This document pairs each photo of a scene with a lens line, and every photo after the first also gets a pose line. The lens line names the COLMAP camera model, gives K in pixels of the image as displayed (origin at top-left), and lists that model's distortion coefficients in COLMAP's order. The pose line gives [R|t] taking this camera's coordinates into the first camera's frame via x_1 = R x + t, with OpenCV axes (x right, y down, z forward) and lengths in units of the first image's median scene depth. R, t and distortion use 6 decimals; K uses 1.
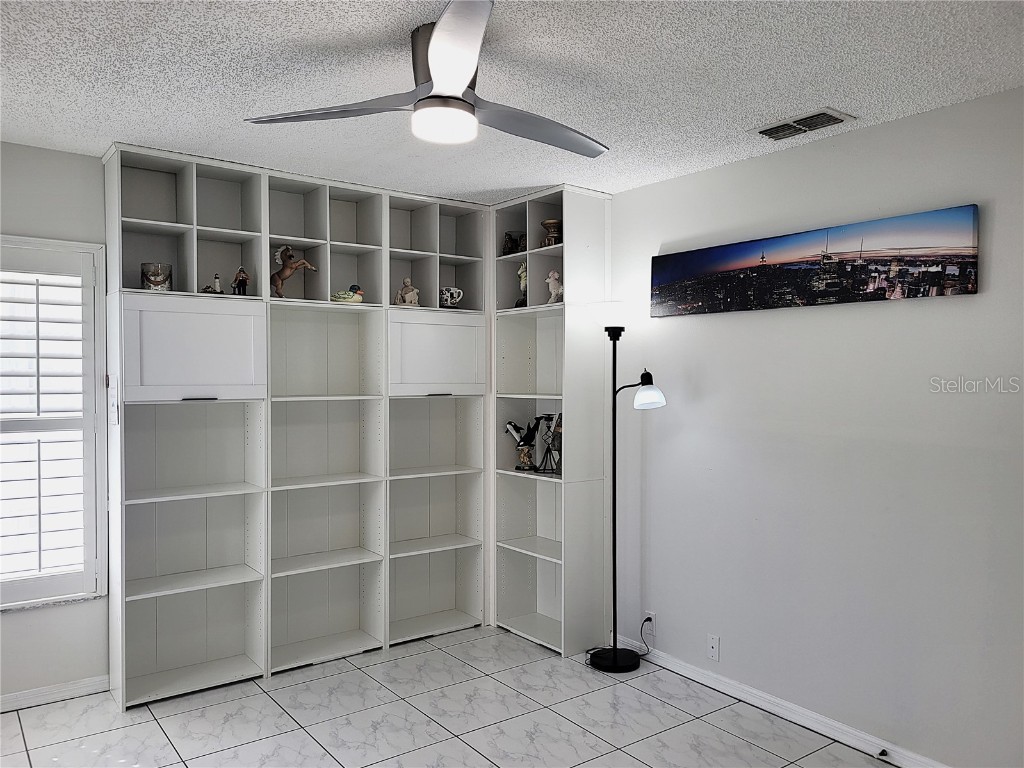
lens RADIAL K [[784.1, 0, 508.8], [0, 784.1, 394.6], [0, 0, 1]] dist [0.050275, -0.021262]
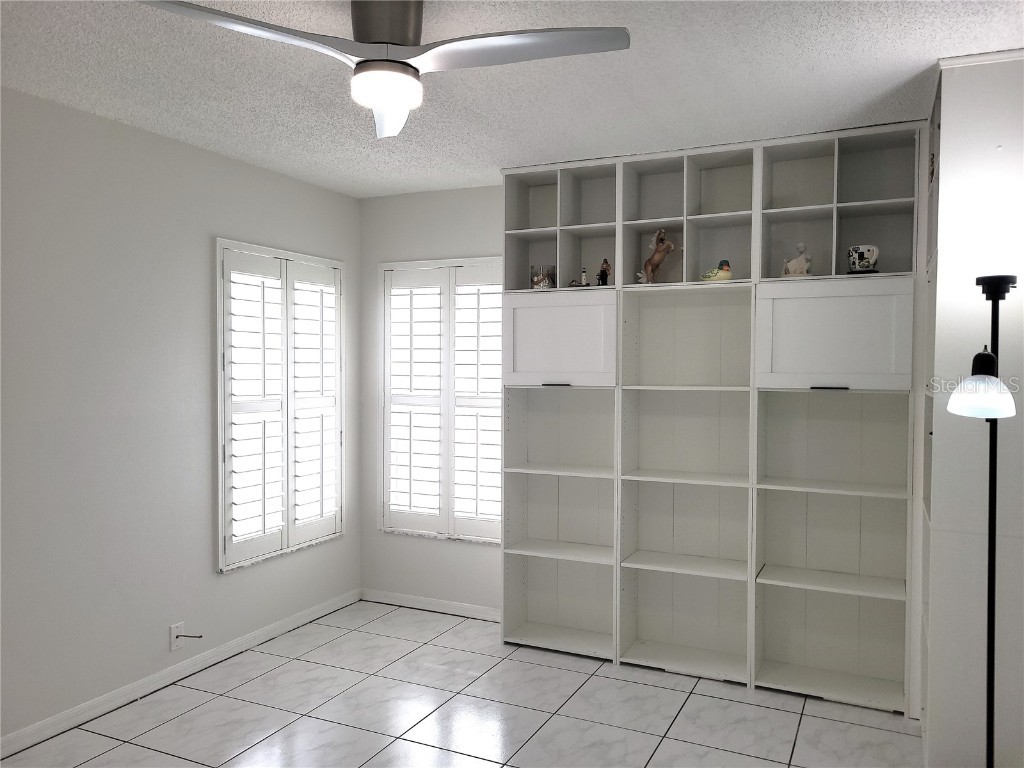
lens RADIAL K [[784.1, 0, 520.3], [0, 784.1, 387.9], [0, 0, 1]] dist [0.050275, -0.021262]
pose [[0.468359, 0.020670, -0.883297, 0.516381], [-0.026679, 0.999601, 0.009245, 0.001325], [0.883136, 0.019235, 0.468723, 0.420951]]
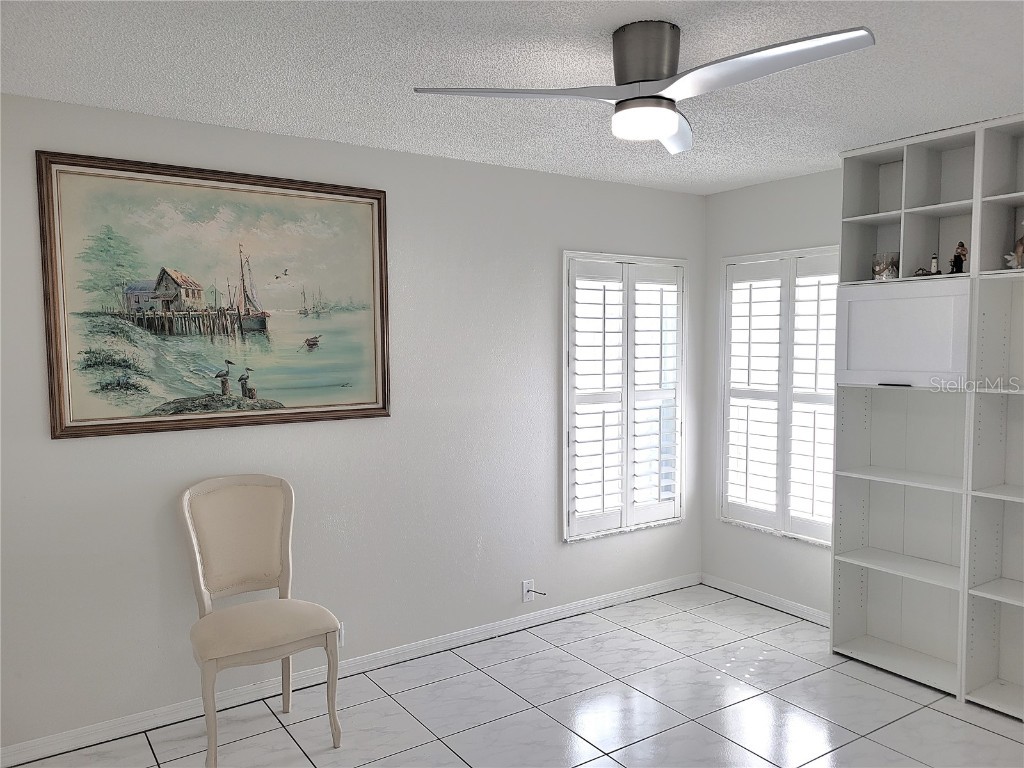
lens RADIAL K [[784.1, 0, 519.6], [0, 784.1, 393.8], [0, 0, 1]] dist [0.050275, -0.021262]
pose [[-0.040255, 0.063100, -0.997195, 0.592696], [-0.024233, 0.997649, 0.064107, -0.033841], [0.998896, 0.026746, -0.038631, 0.533445]]
